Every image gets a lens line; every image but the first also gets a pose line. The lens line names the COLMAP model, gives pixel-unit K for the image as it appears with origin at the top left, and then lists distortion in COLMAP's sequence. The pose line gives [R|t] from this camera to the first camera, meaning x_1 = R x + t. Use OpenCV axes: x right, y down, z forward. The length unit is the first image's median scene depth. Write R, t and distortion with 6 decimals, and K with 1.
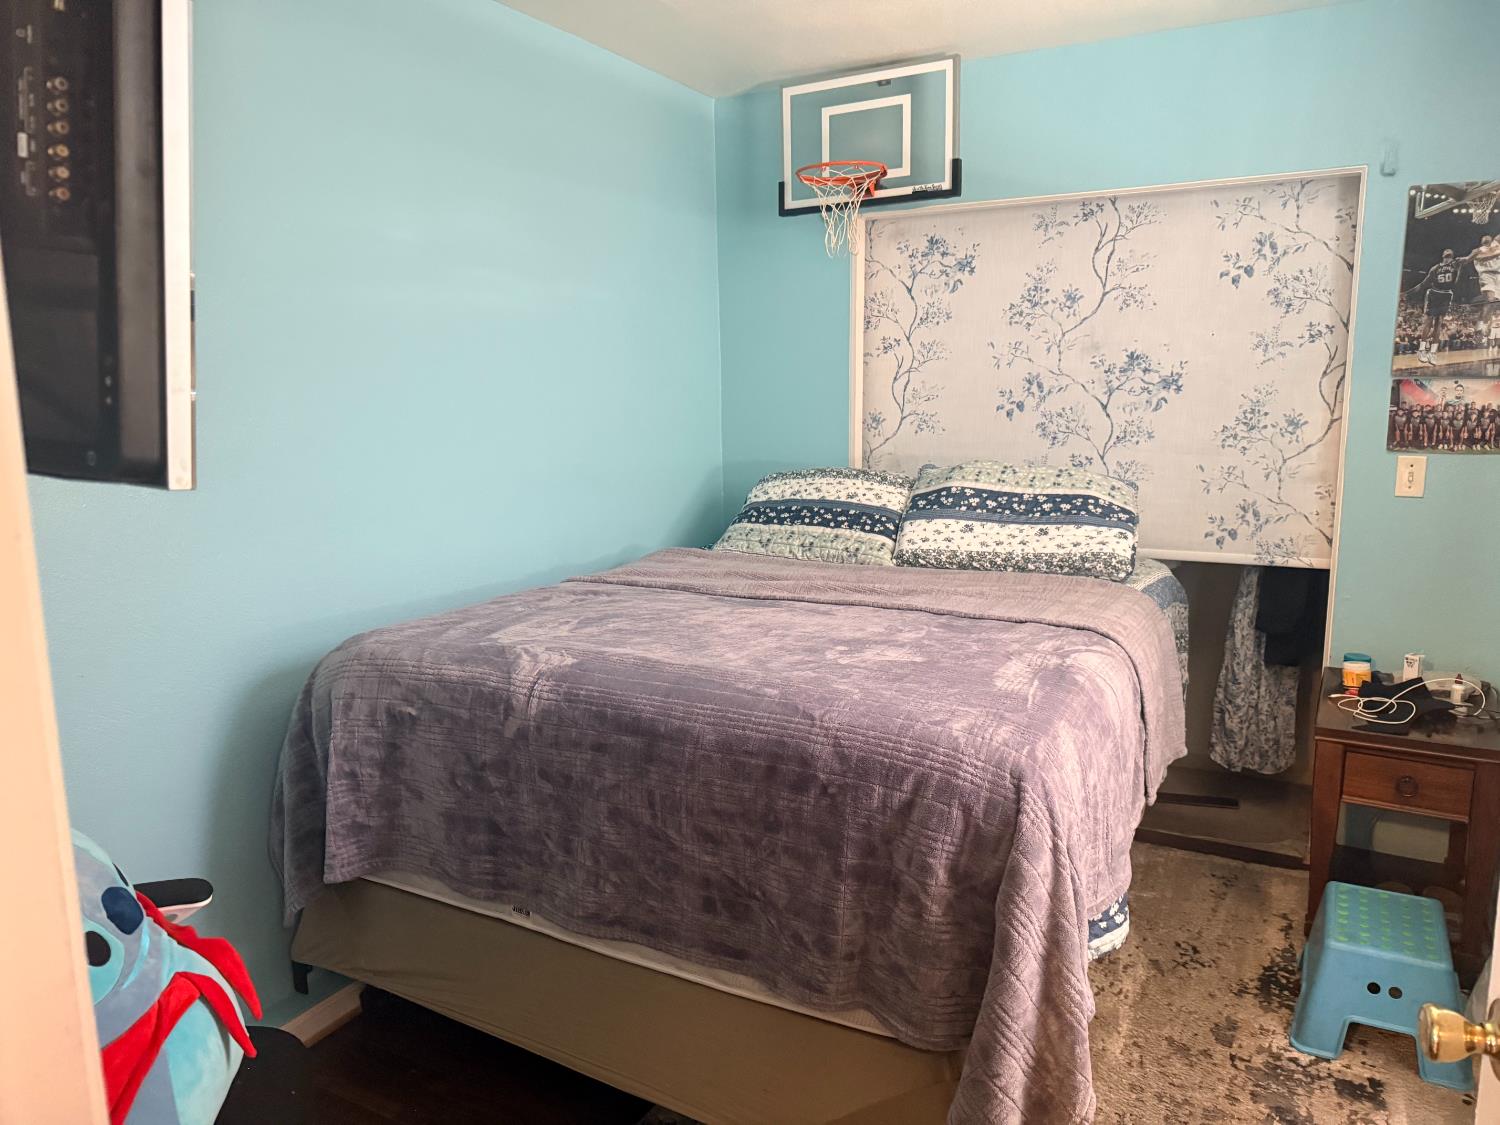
lens RADIAL K [[1066.1, 0, 754.3], [0, 1066.1, 561.4], [0, 0, 1]] dist [-0.002706, -0.000568]
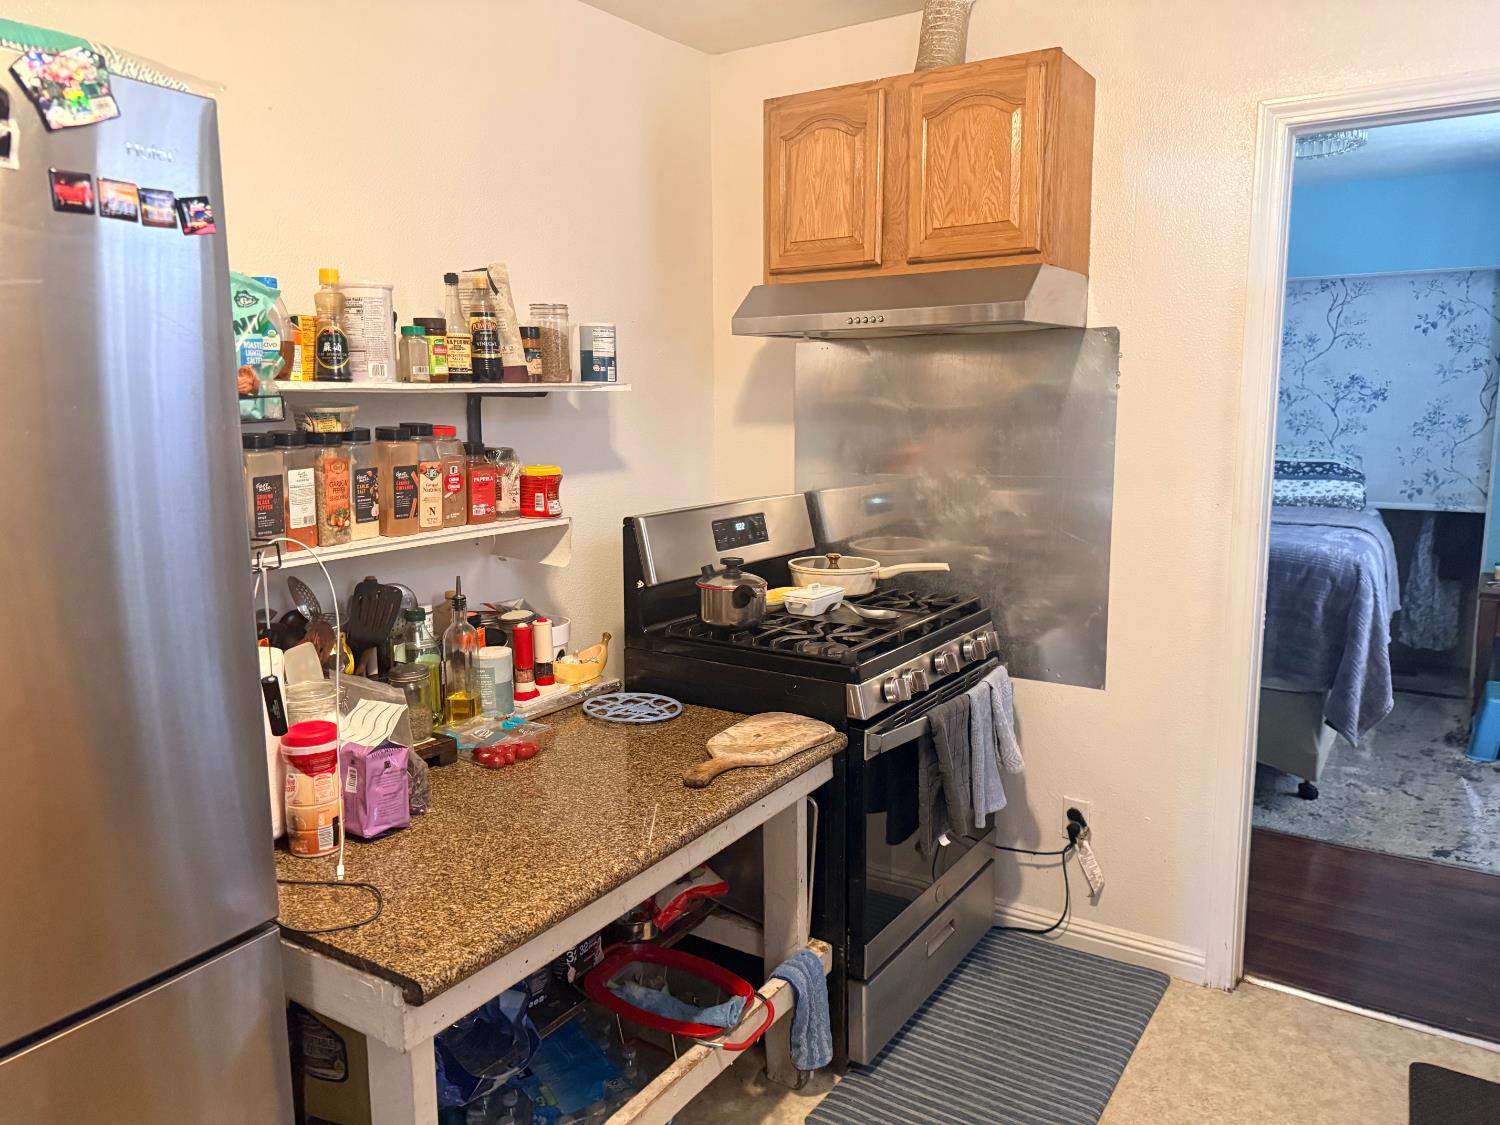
lens RADIAL K [[1066.1, 0, 749.2], [0, 1066.1, 556.5], [0, 0, 1]] dist [-0.002706, -0.000568]
pose [[0.995940, 0.018120, -0.088180, -0.424611], [-0.019079, 0.999768, -0.010042, 0.113223], [0.087978, 0.011684, 0.996054, -0.697967]]
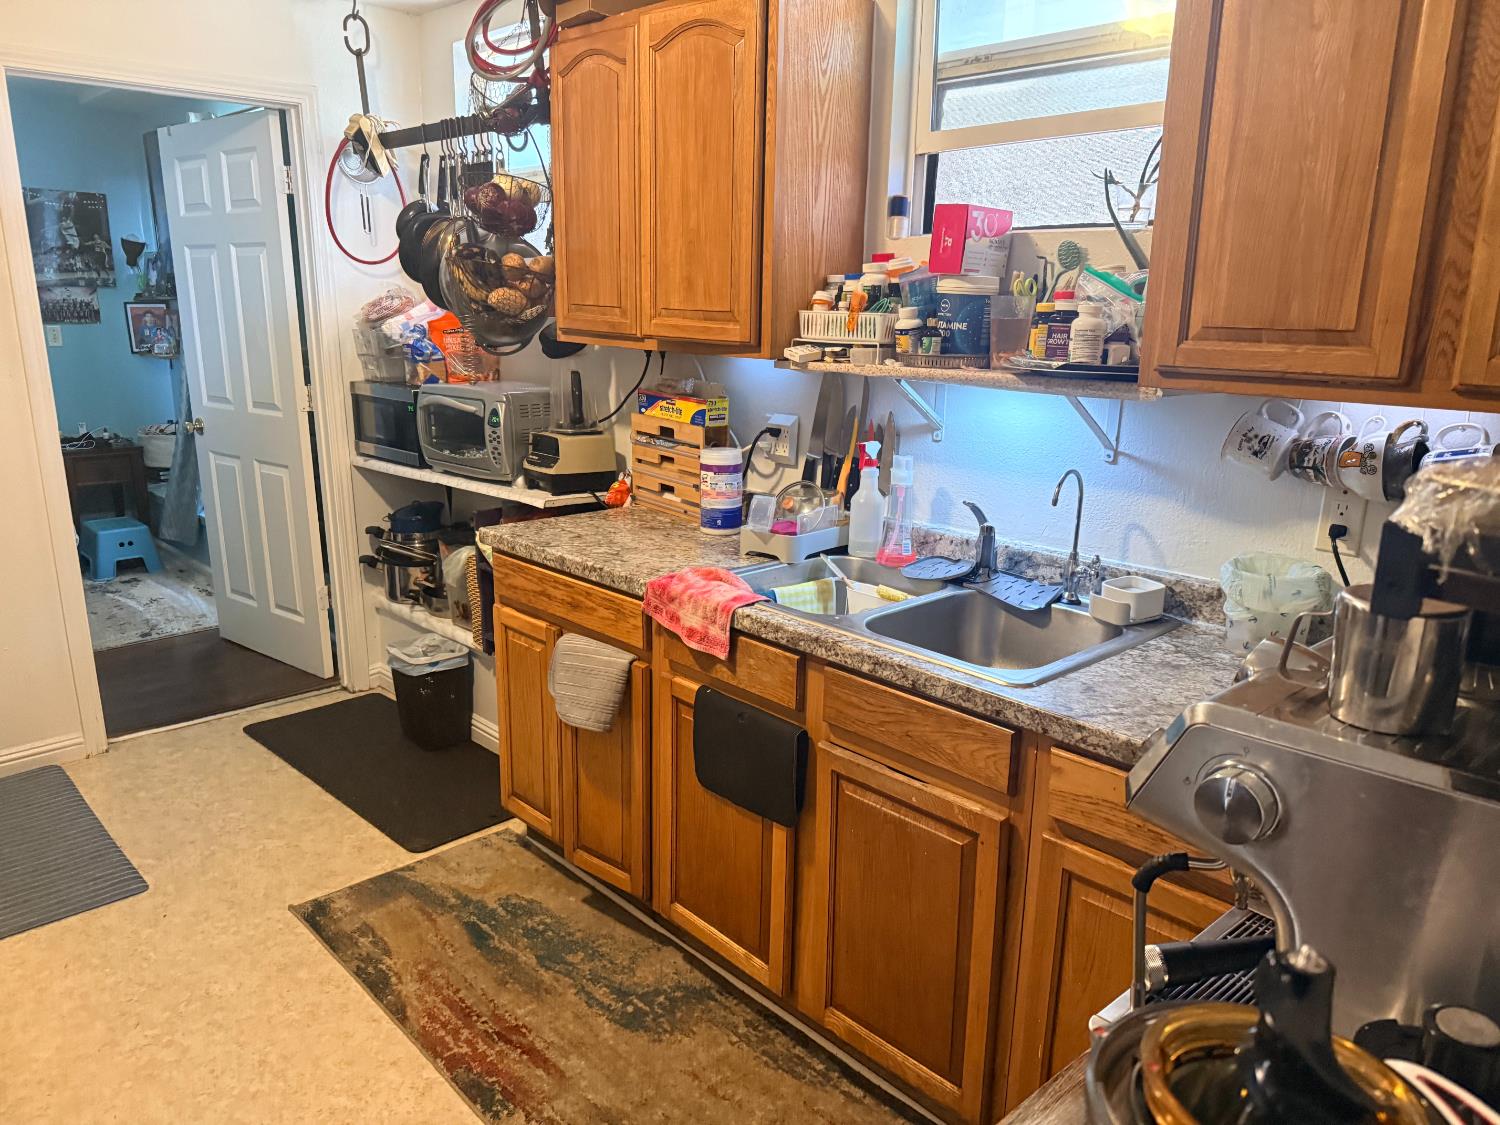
lens RADIAL K [[1066.1, 0, 752.2], [0, 1066.1, 566.5], [0, 0, 1]] dist [-0.002706, -0.000568]
pose [[0.315954, -0.233029, 0.919712, -0.880263], [0.139648, 0.970233, 0.197856, 0.123208], [-0.938441, 0.065922, 0.339091, -0.851495]]
